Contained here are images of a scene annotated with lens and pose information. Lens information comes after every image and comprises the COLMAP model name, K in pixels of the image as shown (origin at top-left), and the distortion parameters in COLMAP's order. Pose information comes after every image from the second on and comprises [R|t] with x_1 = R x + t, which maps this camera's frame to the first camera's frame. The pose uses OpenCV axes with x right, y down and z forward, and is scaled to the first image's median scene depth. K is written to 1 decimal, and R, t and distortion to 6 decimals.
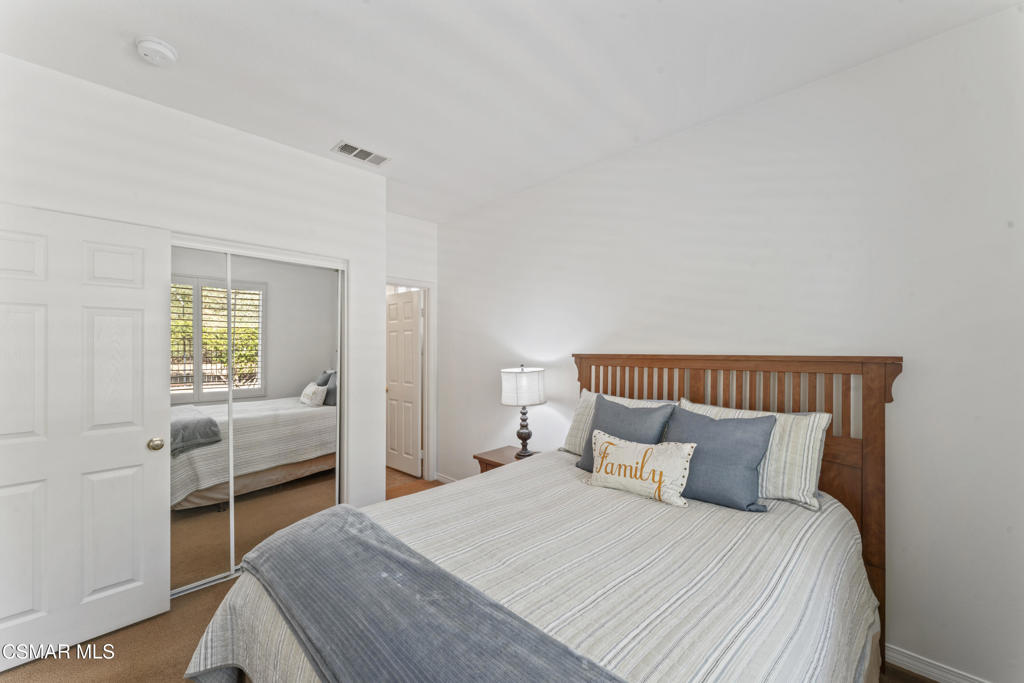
lens RADIAL K [[408.6, 0, 512.6], [0, 408.6, 349.4], [0, 0, 1]] dist [-0.004045, -0.000402]
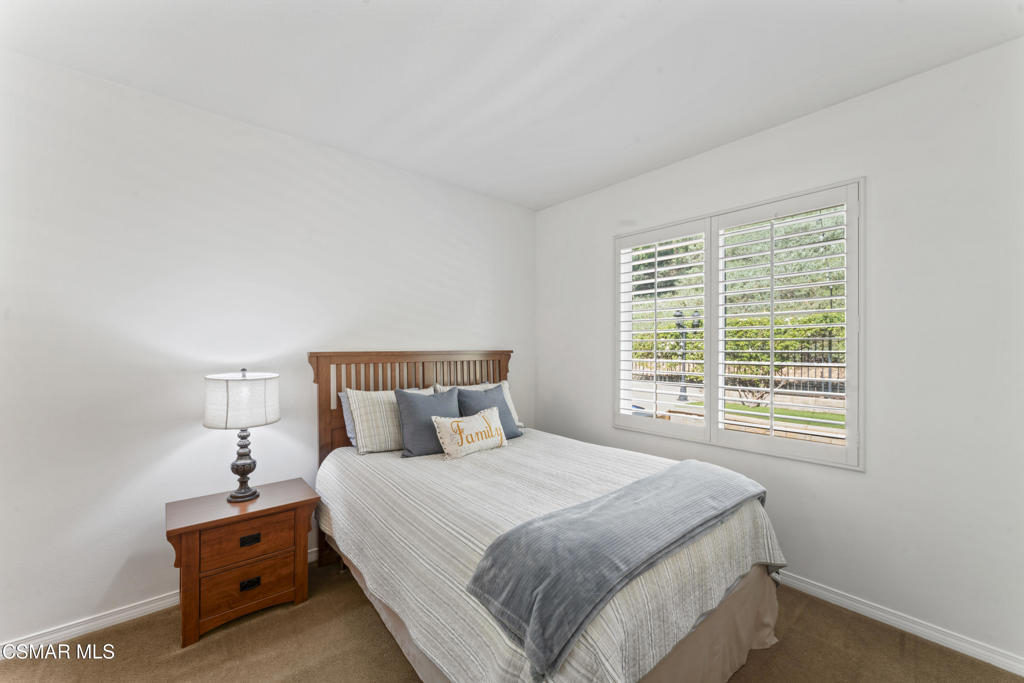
lens RADIAL K [[408.6, 0, 512.9], [0, 408.6, 343.5], [0, 0, 1]] dist [-0.004045, -0.000402]
pose [[0.043664, 0.003106, 0.999041, -0.668171], [-0.005543, 0.999981, -0.002867, -0.007410], [-0.999031, -0.005412, 0.043681, 0.504596]]
